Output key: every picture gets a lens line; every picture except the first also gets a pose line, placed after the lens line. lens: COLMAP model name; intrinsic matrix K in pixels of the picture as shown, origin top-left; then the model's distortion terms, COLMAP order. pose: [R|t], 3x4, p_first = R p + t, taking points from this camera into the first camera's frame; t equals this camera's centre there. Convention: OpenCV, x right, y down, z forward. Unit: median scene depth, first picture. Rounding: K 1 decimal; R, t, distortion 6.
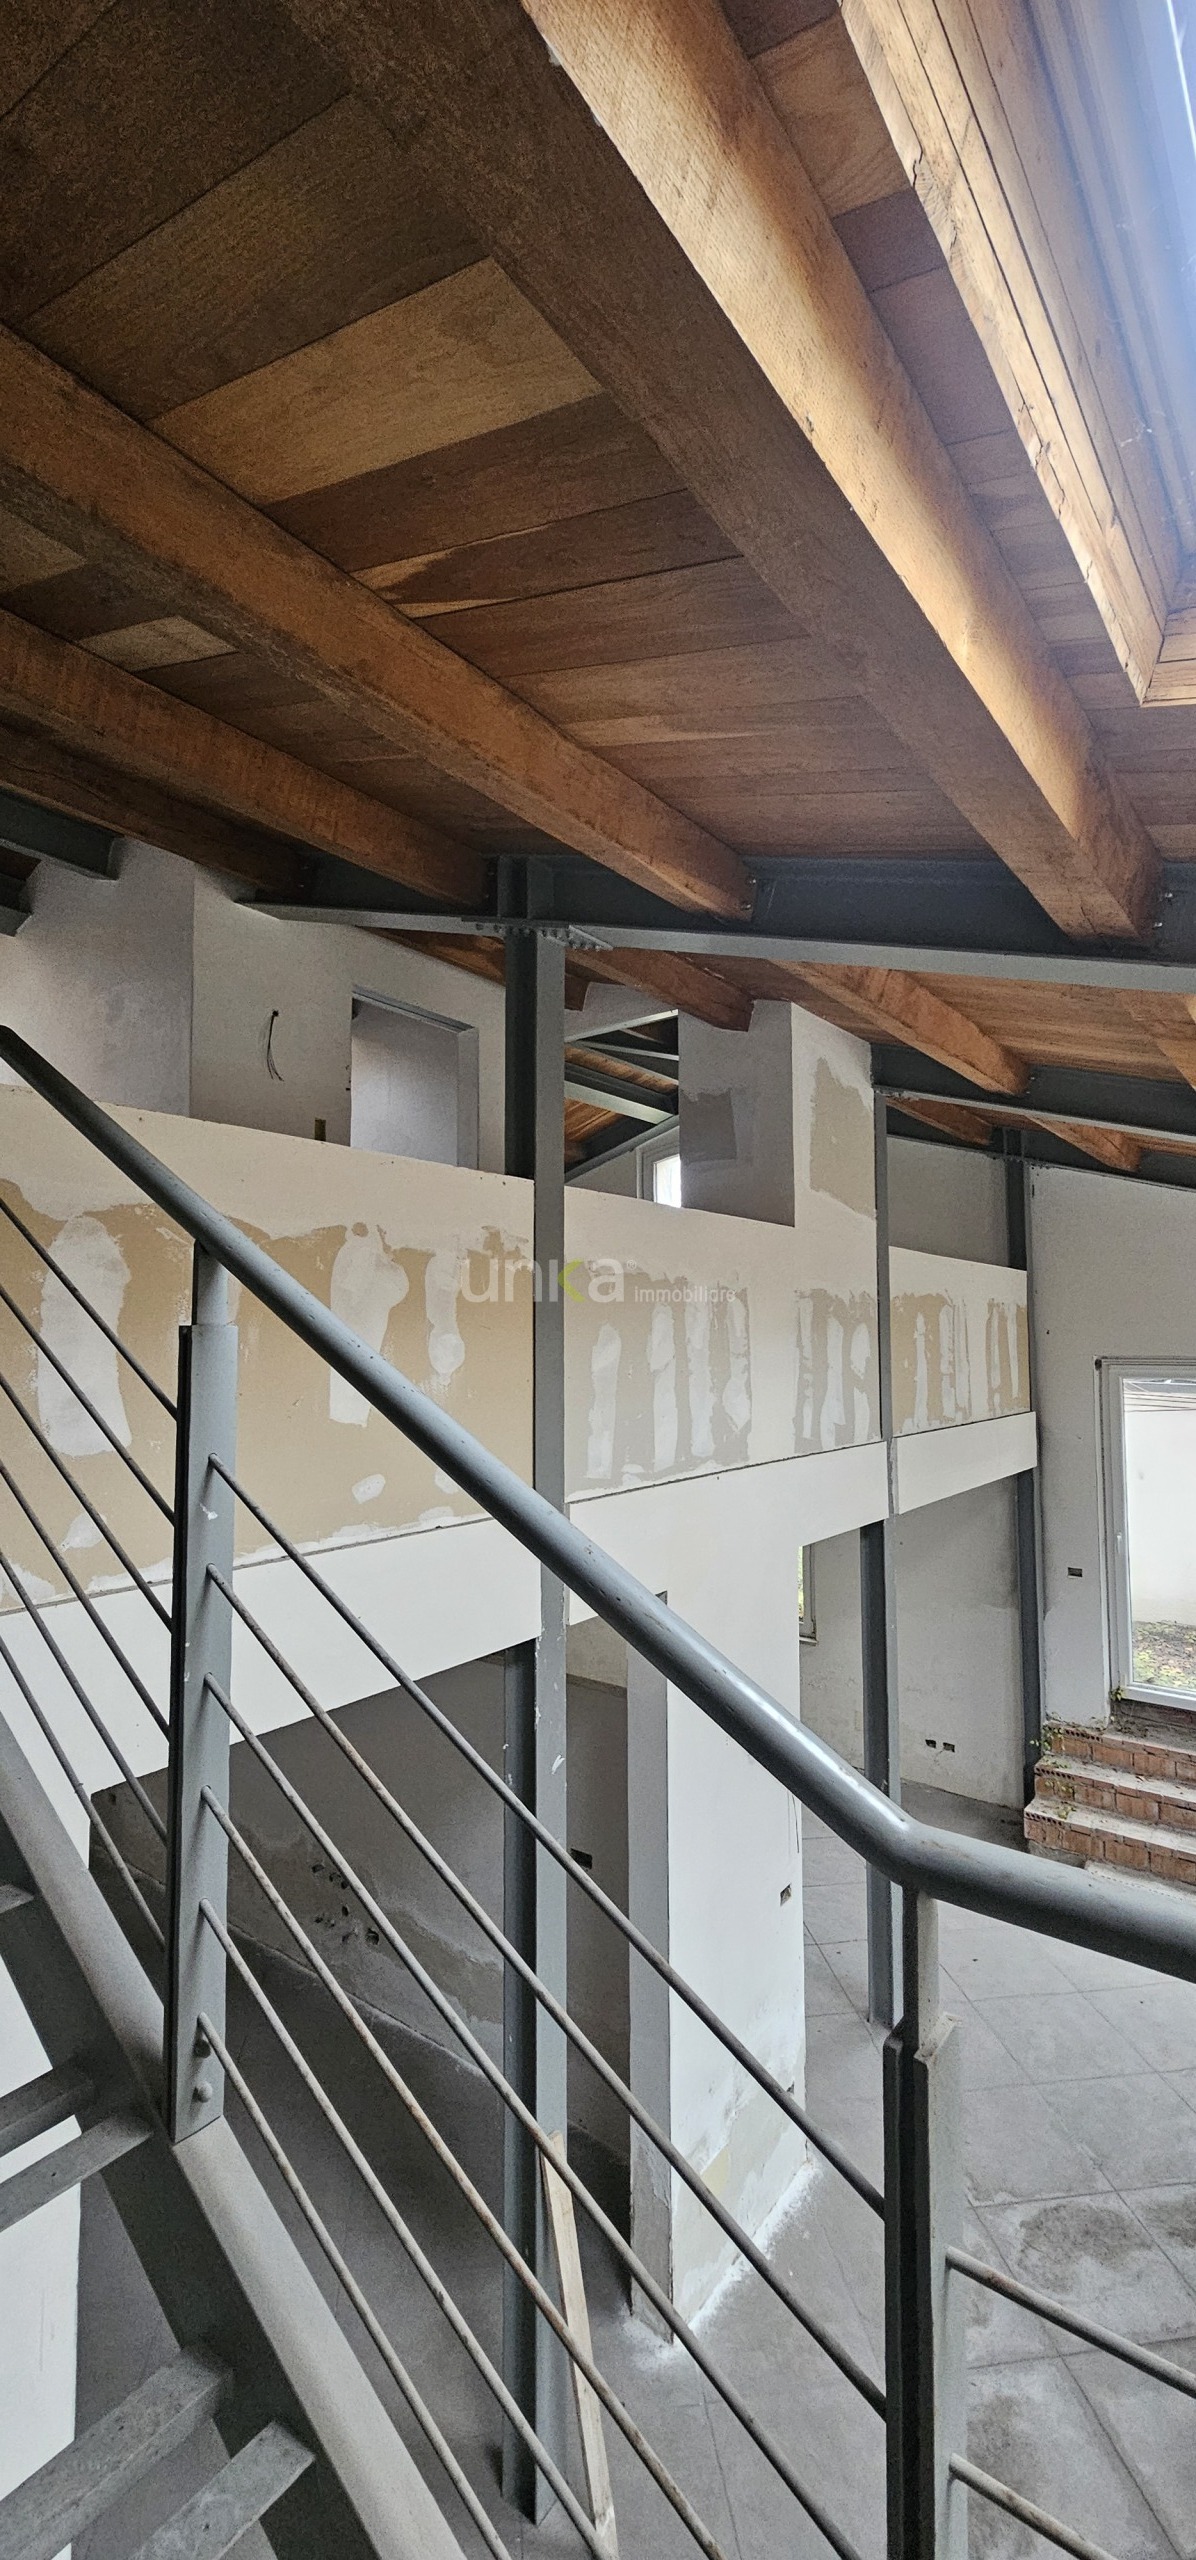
lens RADIAL K [[1048.3, 0, 587.6], [0, 1048.3, 1290.5], [0, 0, 1]] dist [-0.000560, -0.000182]
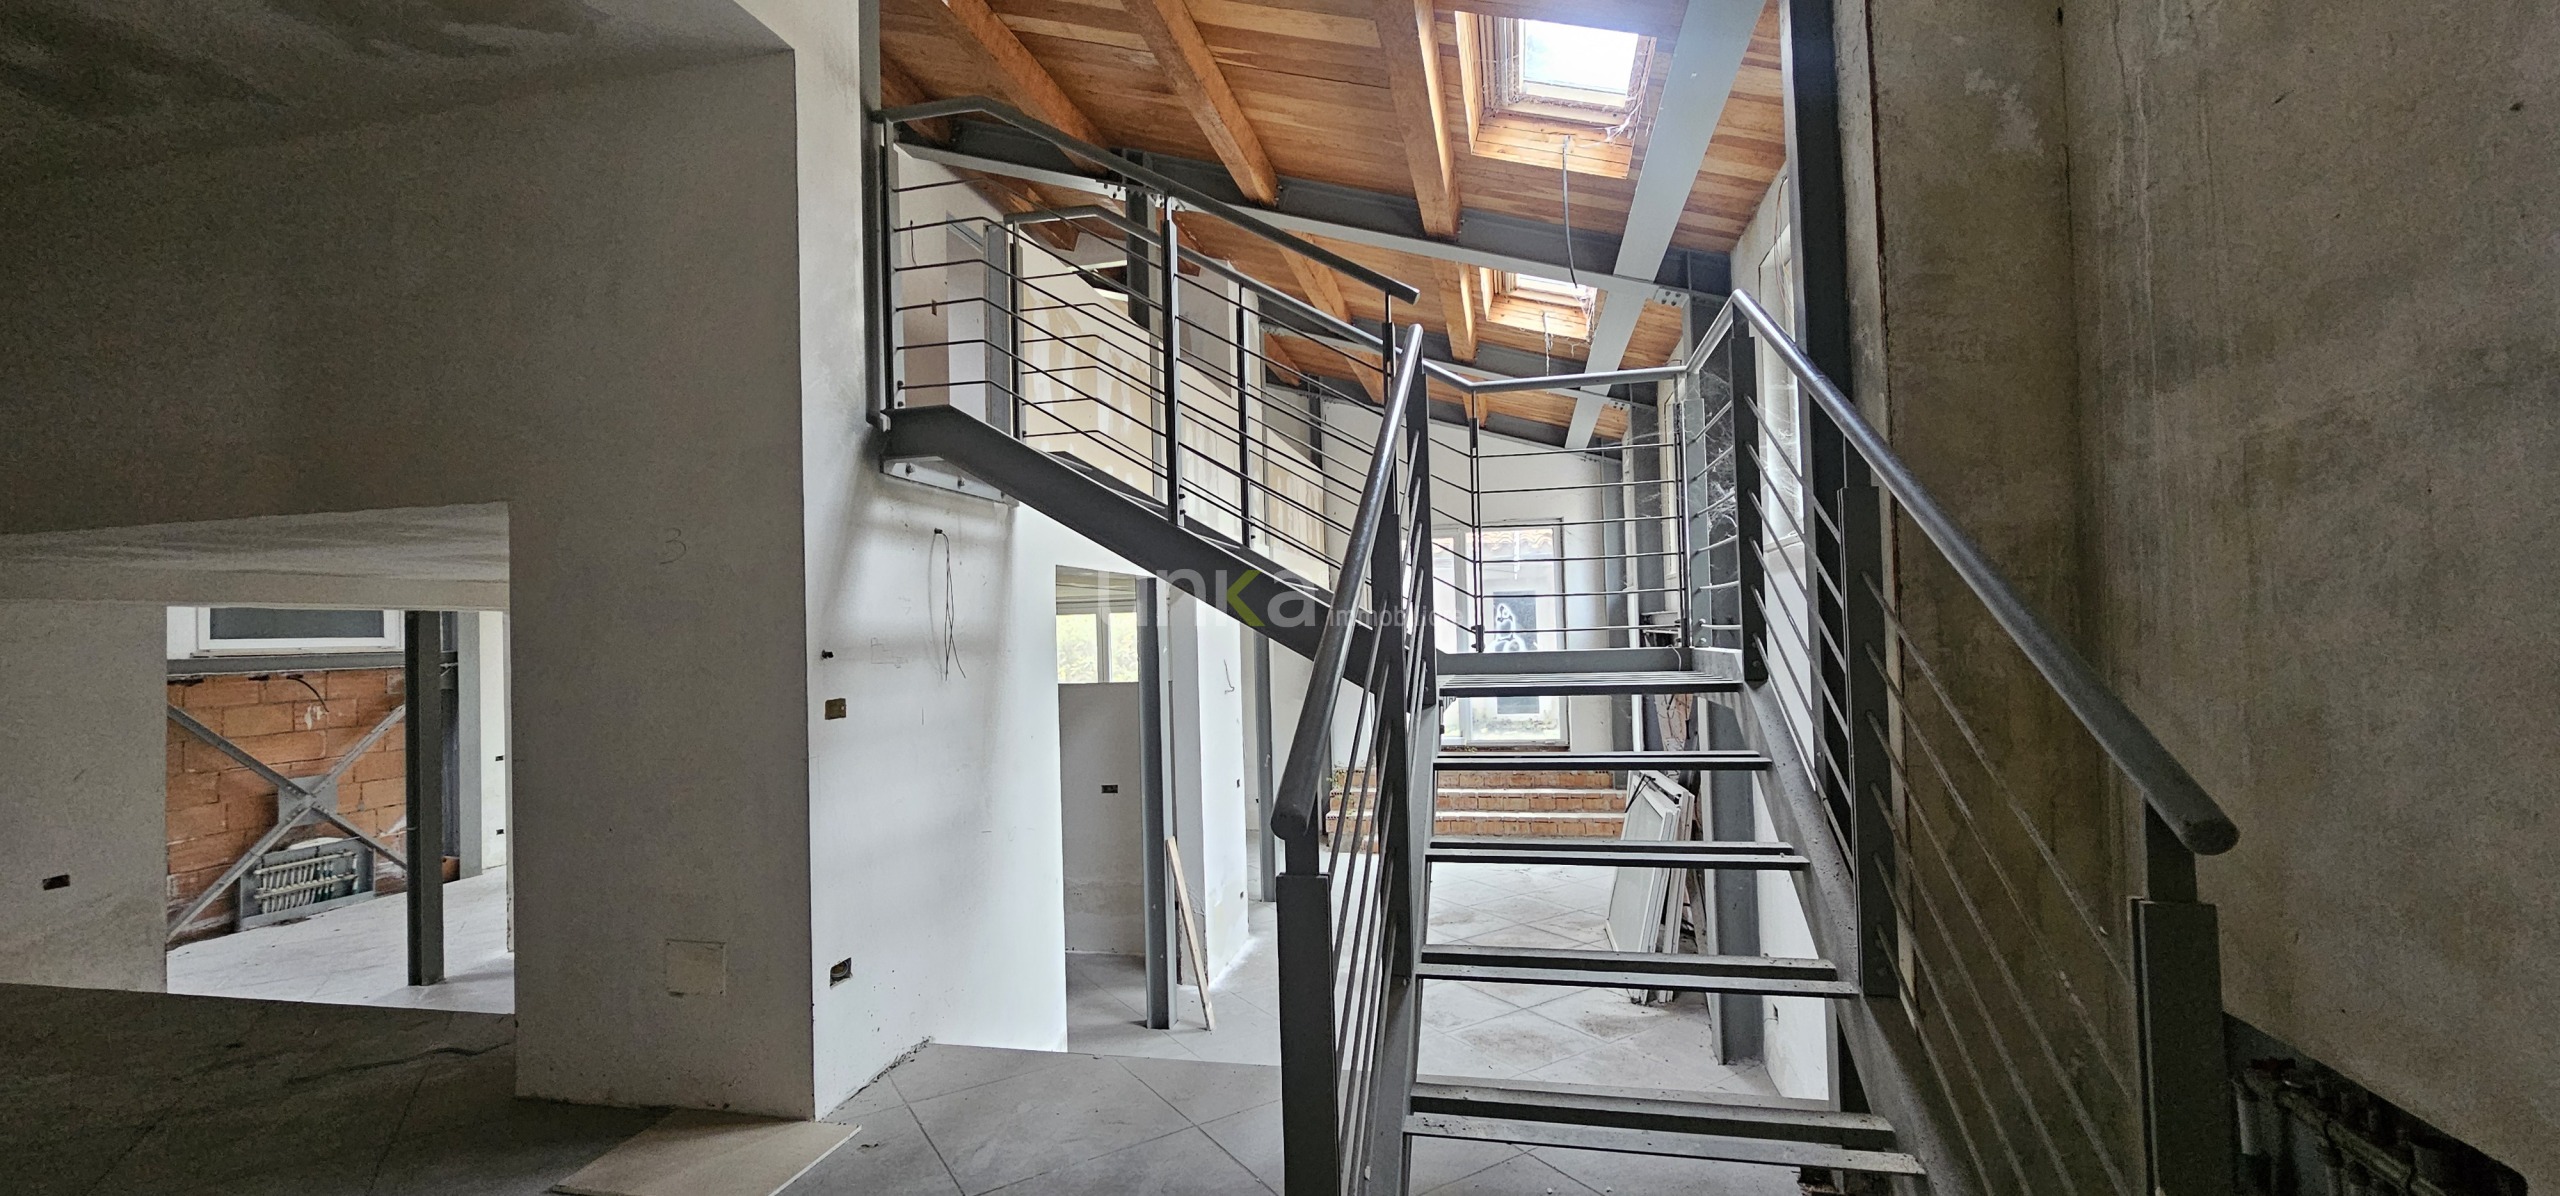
lens RADIAL K [[1048.3, 0, 1273.1], [0, 1048.3, 614.3], [0, 0, 1]] dist [-0.000560, -0.000182]
pose [[0.907837, -0.014969, 0.419055, -0.693572], [0.004067, 0.999630, 0.026897, 0.371111], [-0.419302, -0.022714, 0.907562, -0.832229]]
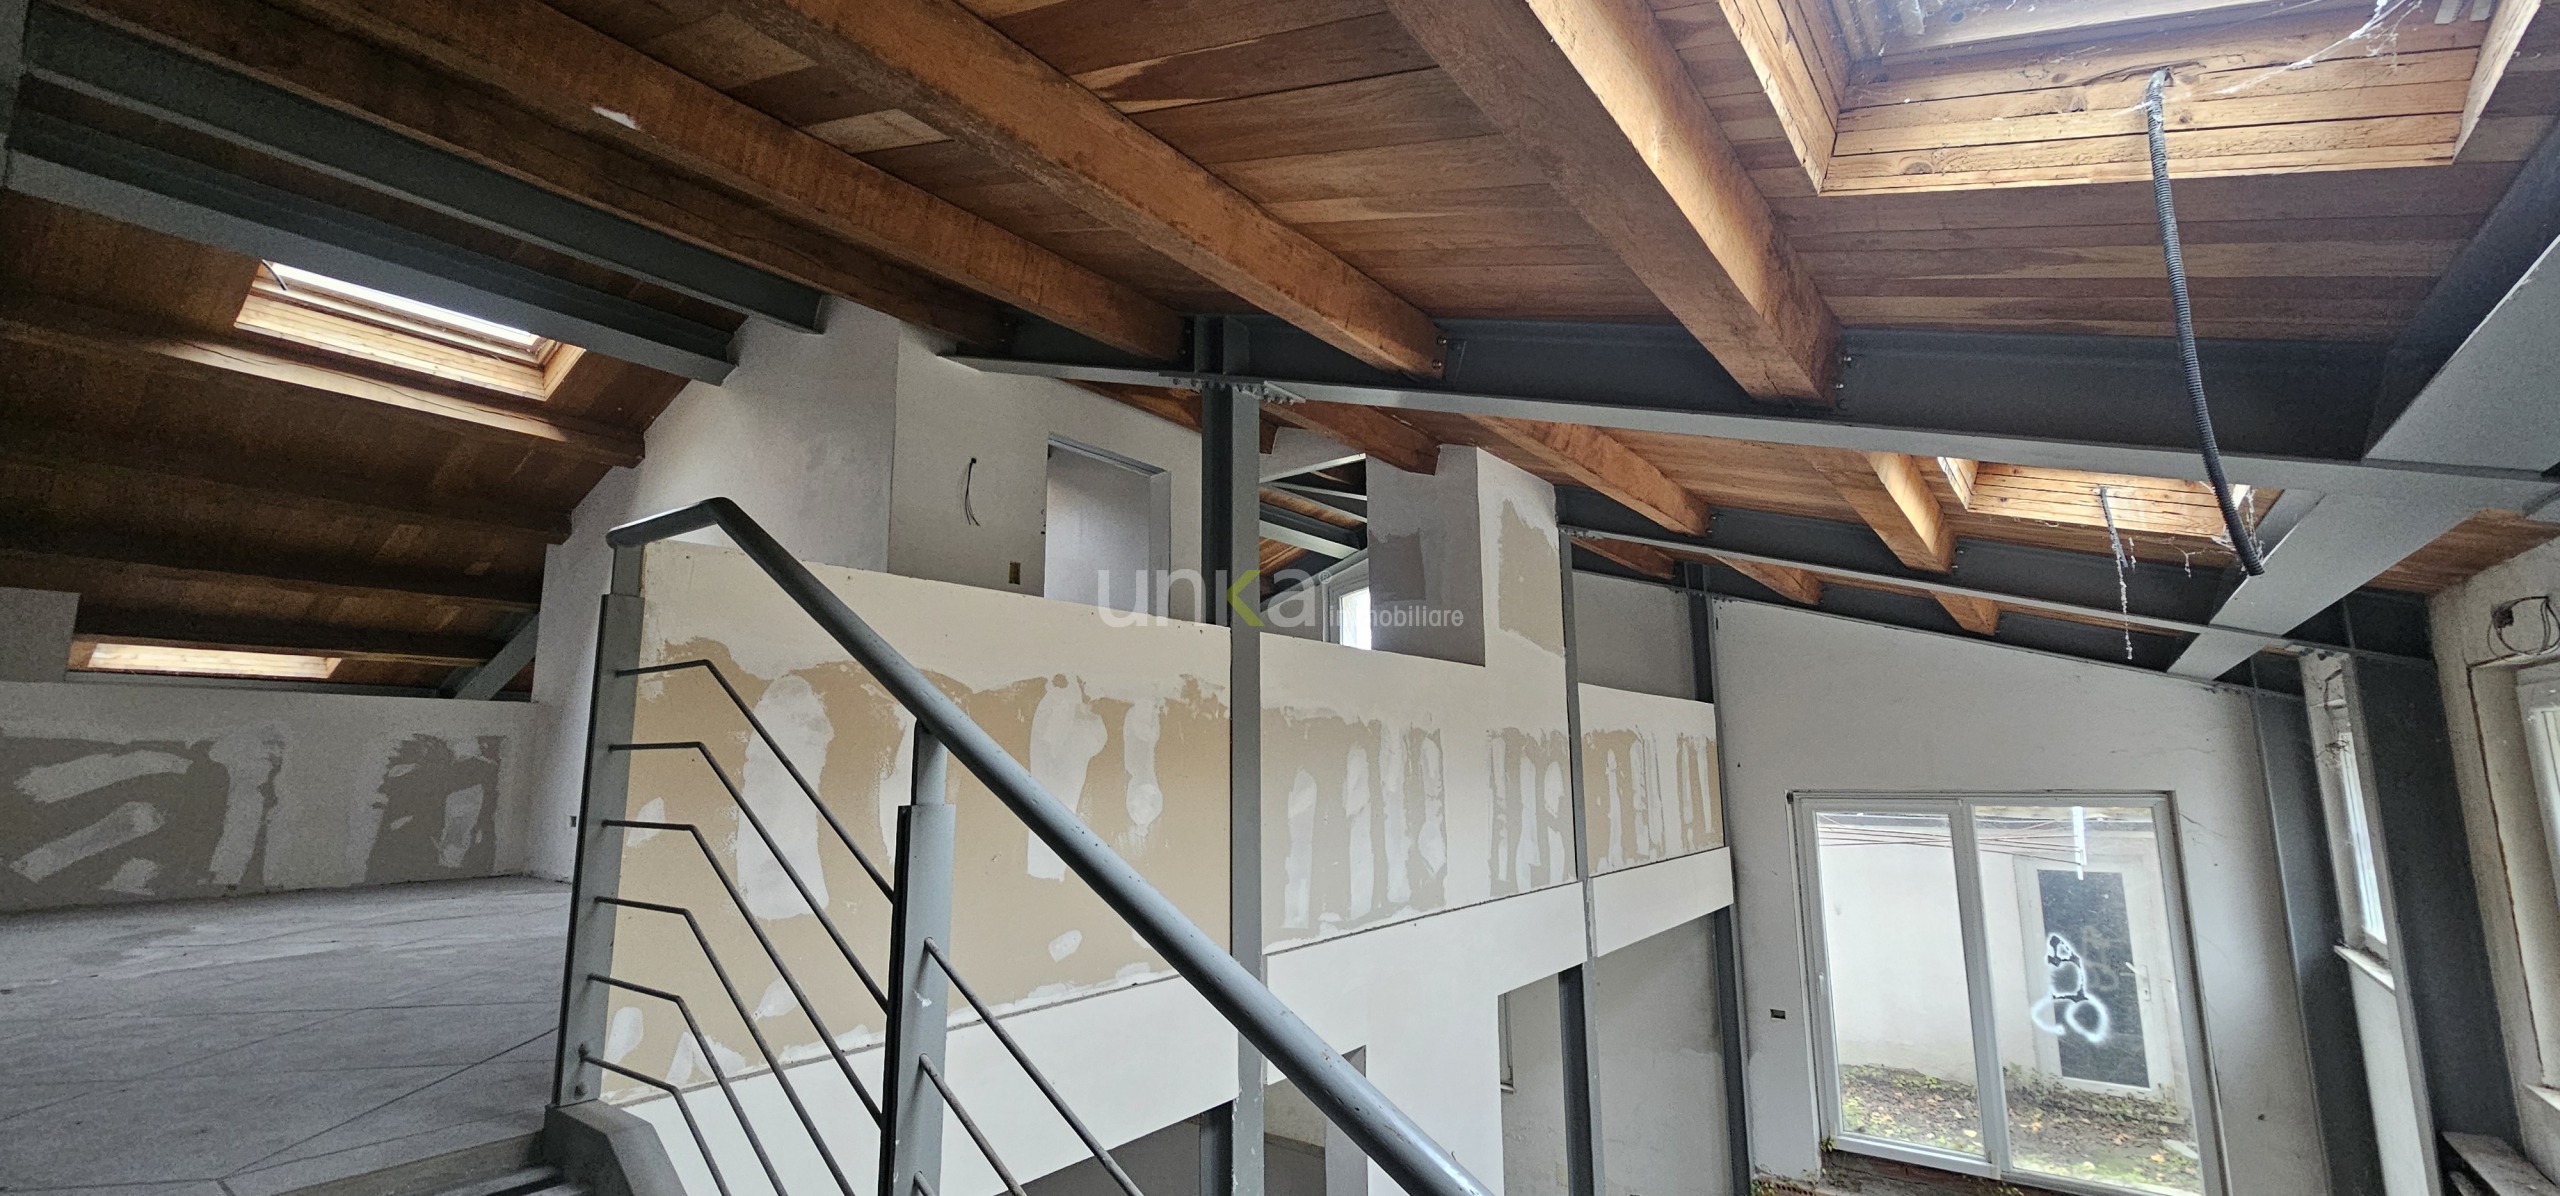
lens RADIAL K [[1048.3, 0, 1273.1], [0, 1048.3, 614.3], [0, 0, 1]] dist [-0.000560, -0.000182]
pose [[0.999982, -0.003736, 0.004610, -0.015730], [0.004167, 0.995239, -0.097375, -0.020776], [-0.004224, 0.097392, 0.995237, -0.004585]]
